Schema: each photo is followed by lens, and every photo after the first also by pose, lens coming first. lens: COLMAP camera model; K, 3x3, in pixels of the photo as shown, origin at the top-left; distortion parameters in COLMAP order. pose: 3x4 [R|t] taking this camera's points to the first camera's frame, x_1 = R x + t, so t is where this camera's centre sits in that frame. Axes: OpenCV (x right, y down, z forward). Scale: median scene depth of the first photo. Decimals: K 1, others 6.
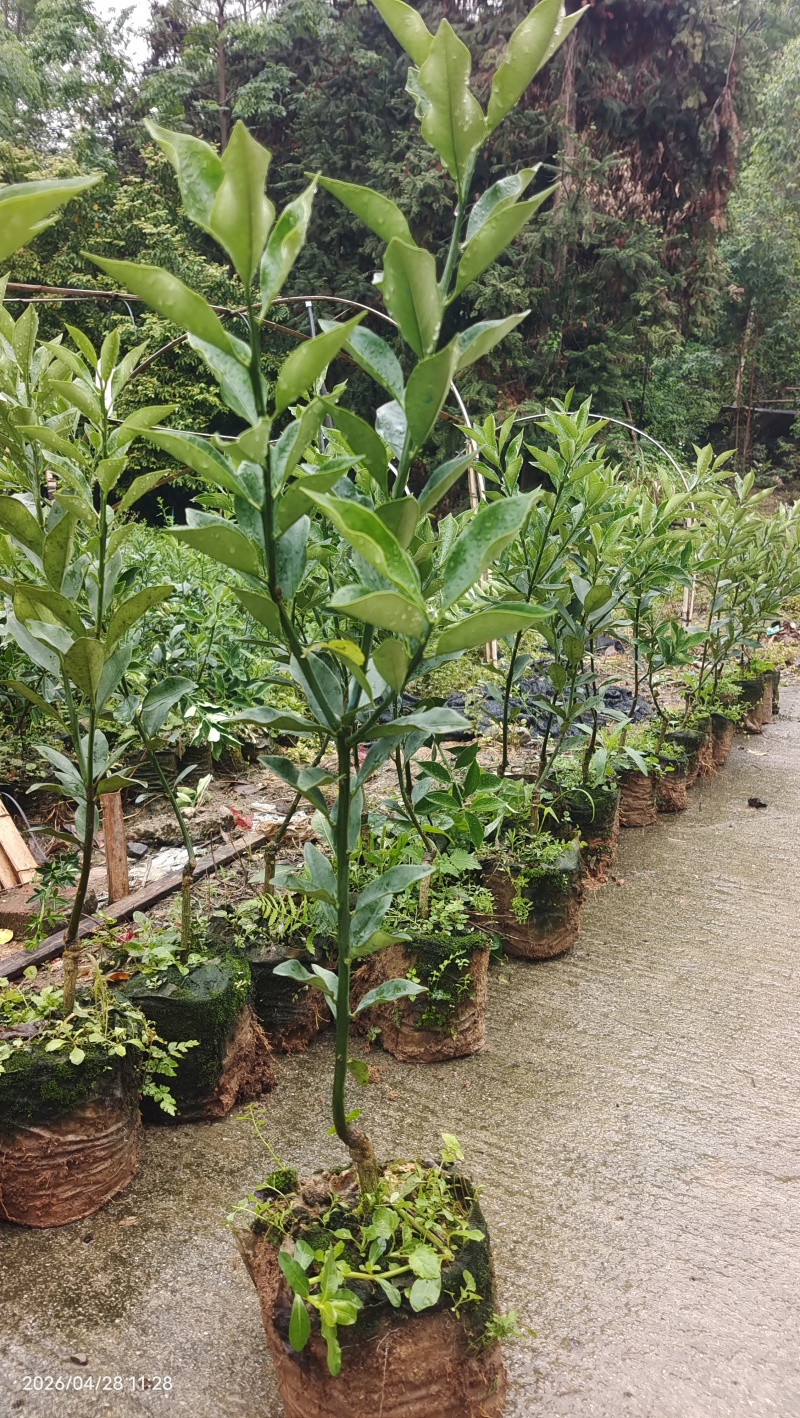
lens RADIAL K [[1074.9, 0, 379.5], [0, 1074.9, 711.2], [0, 0, 1]] dist [-0.046889, -0.006711]
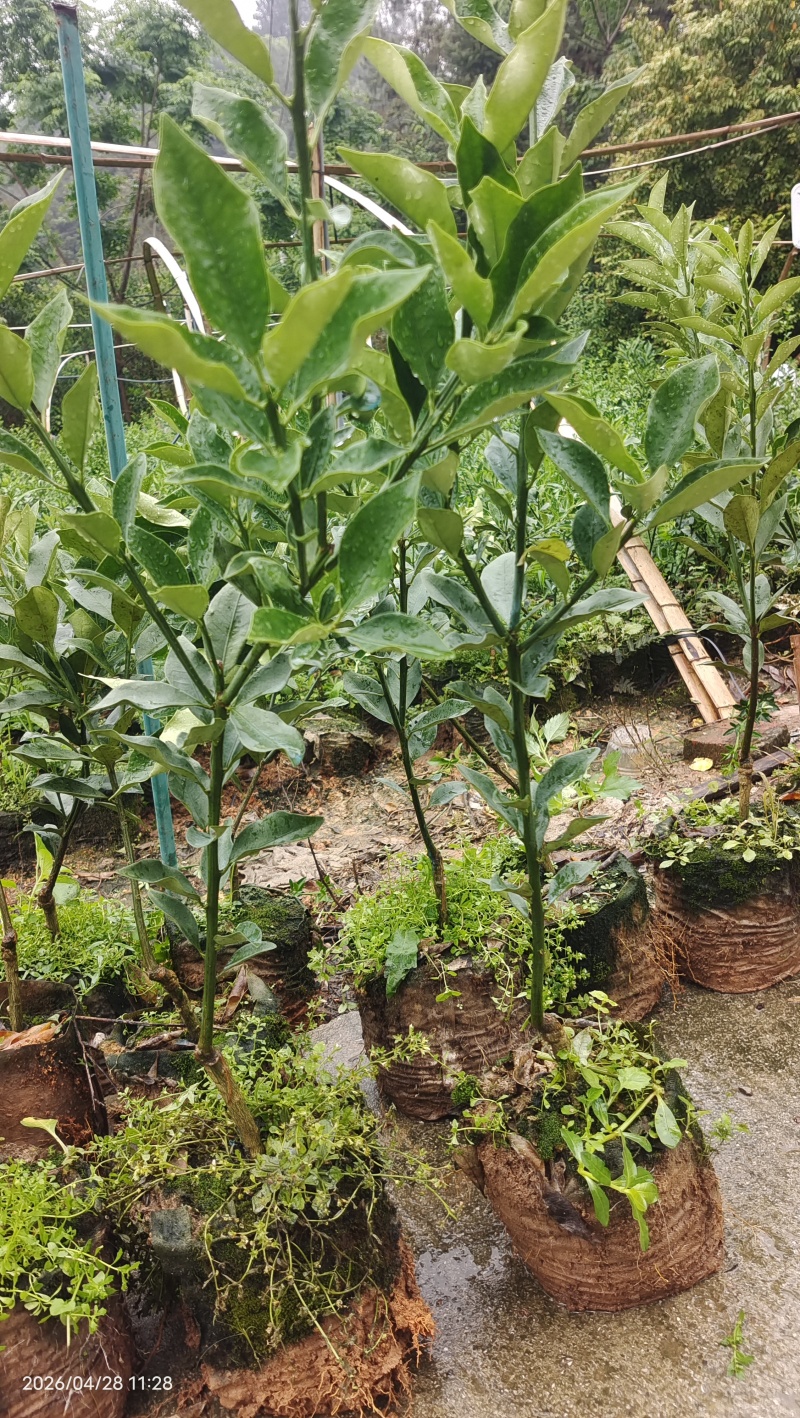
lens RADIAL K [[1046.9, 0, 400.0], [0, 1046.9, 709.0], [0, 0, 1]] dist [-0.028617, -0.001556]
pose [[0.804028, 0.016046, -0.594375, 0.088309], [0.068090, 0.990575, 0.118849, -0.001067], [0.590680, -0.136028, 0.795357, -0.125356]]
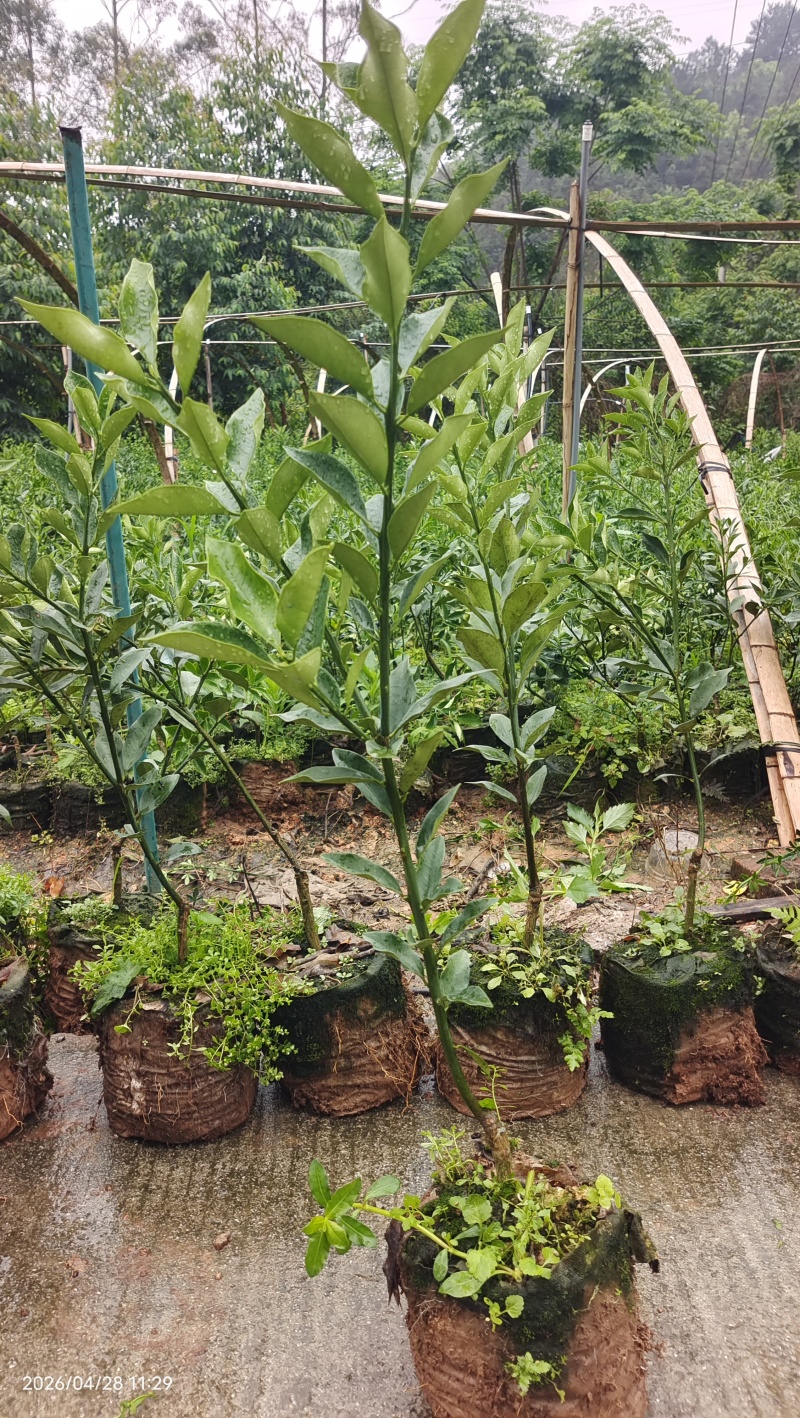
lens RADIAL K [[1046.9, 0, 400.0], [0, 1046.9, 709.0], [0, 0, 1]] dist [-0.028617, -0.001556]
pose [[0.560812, 0.134616, -0.816927, 0.547482], [-0.088508, 0.990787, 0.102505, -0.082009], [0.823199, 0.014818, 0.567559, 0.256737]]
